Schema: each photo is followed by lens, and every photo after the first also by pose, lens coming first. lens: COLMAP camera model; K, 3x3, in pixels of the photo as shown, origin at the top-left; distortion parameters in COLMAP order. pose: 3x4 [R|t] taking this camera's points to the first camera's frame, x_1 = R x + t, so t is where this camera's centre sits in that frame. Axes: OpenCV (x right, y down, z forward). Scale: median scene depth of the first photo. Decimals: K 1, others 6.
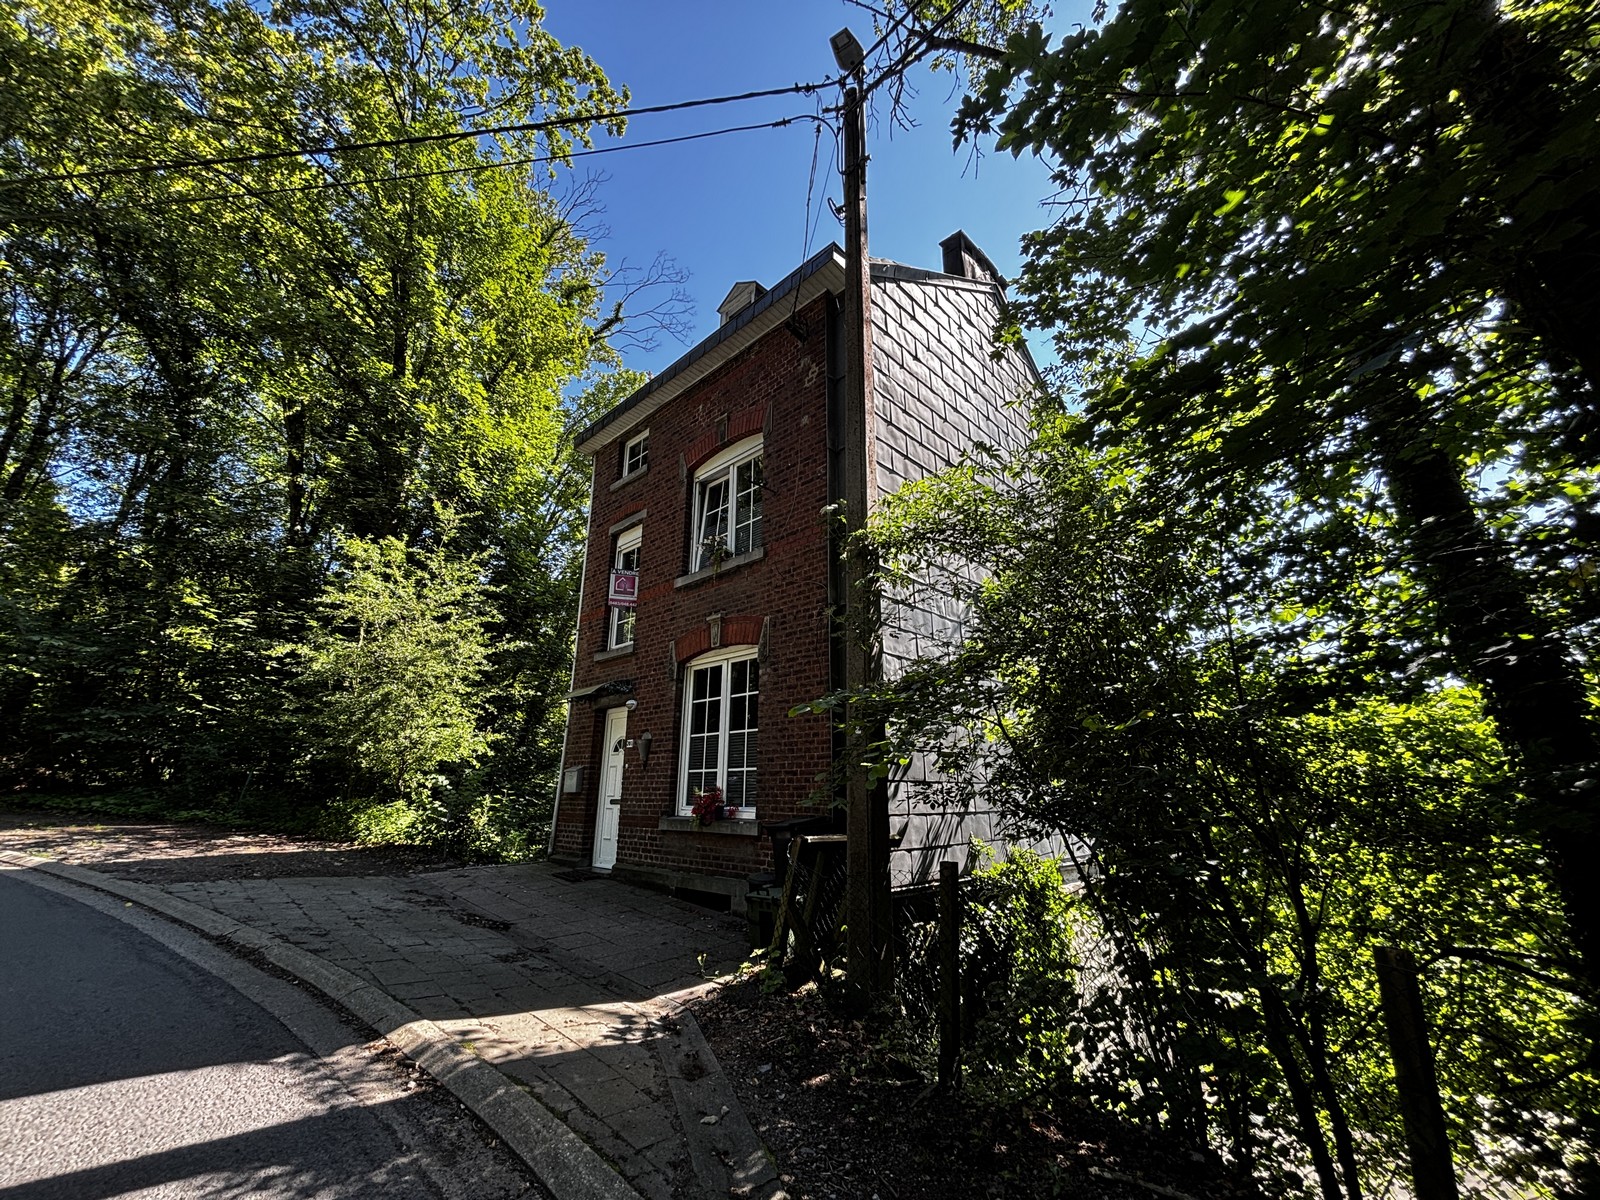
lens RADIAL K [[656.2, 0, 795.9], [0, 656.2, 591.2], [0, 0, 1]] dist [-0.004185, 0.009222]
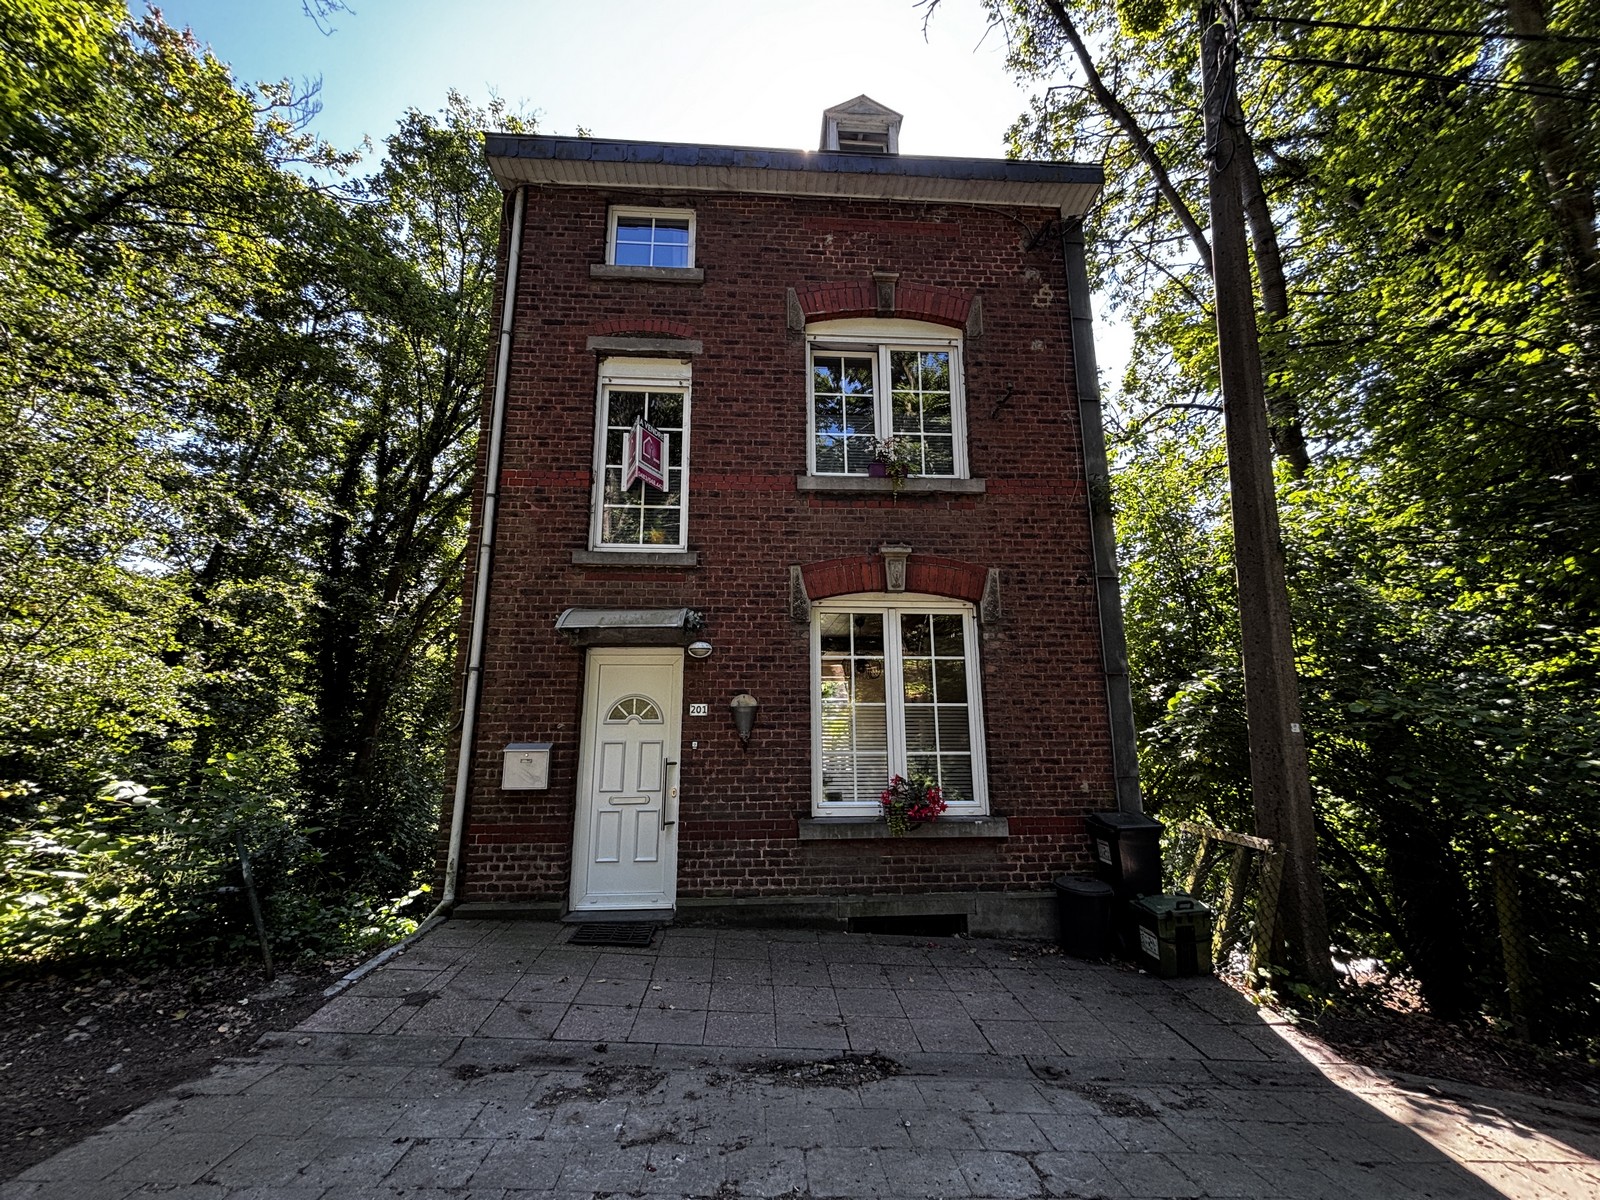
lens RADIAL K [[642.6, 0, 821.7], [0, 642.6, 608.5], [0, 0, 1]] dist [0.000798, 0.000187]
pose [[0.662697, 0.129037, 0.737687, -0.670841], [-0.215034, 0.976350, 0.022390, 0.100629], [-0.717352, -0.173466, 0.674771, 0.535380]]
